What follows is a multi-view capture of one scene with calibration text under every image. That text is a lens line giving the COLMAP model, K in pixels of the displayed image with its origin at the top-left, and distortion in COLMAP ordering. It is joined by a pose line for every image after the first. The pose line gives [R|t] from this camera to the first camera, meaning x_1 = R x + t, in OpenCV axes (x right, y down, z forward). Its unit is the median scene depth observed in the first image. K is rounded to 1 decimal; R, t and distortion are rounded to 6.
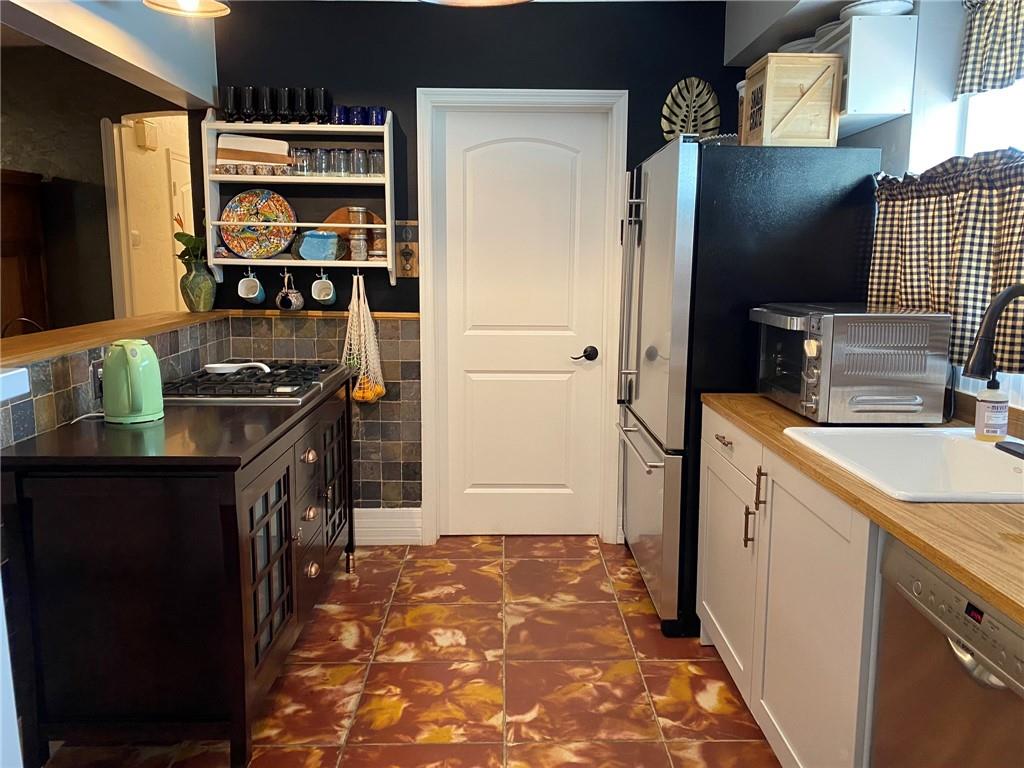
lens RADIAL K [[787.4, 0, 512.0], [0, 787.4, 384.0], [0, 0, 1]] dist [0.025352, -0.002512]
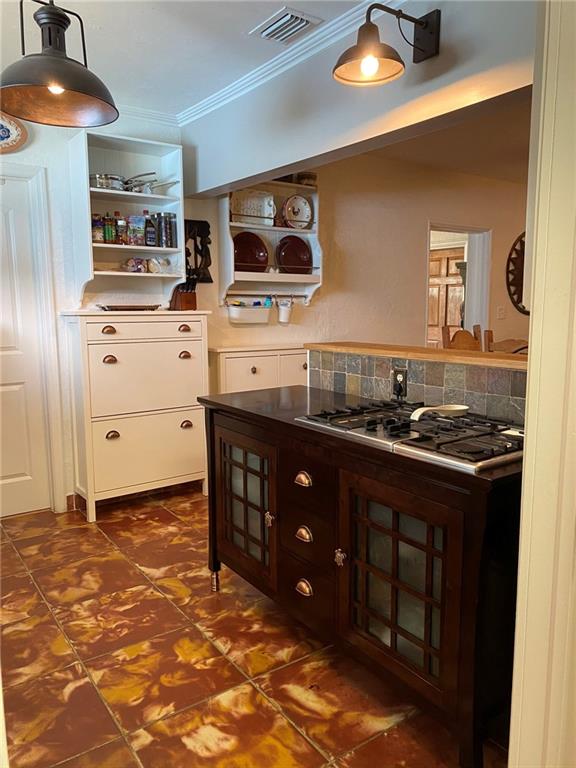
lens RADIAL K [[590.6, 0, 288.0], [0, 590.6, 384.0], [0, 0, 1]] dist [0.025352, -0.002512]
pose [[-0.827879, 0.078180, -0.555431, 0.193775], [-0.085966, 0.960855, 0.263378, -0.244548], [0.554279, 0.265794, -0.788751, 1.634766]]
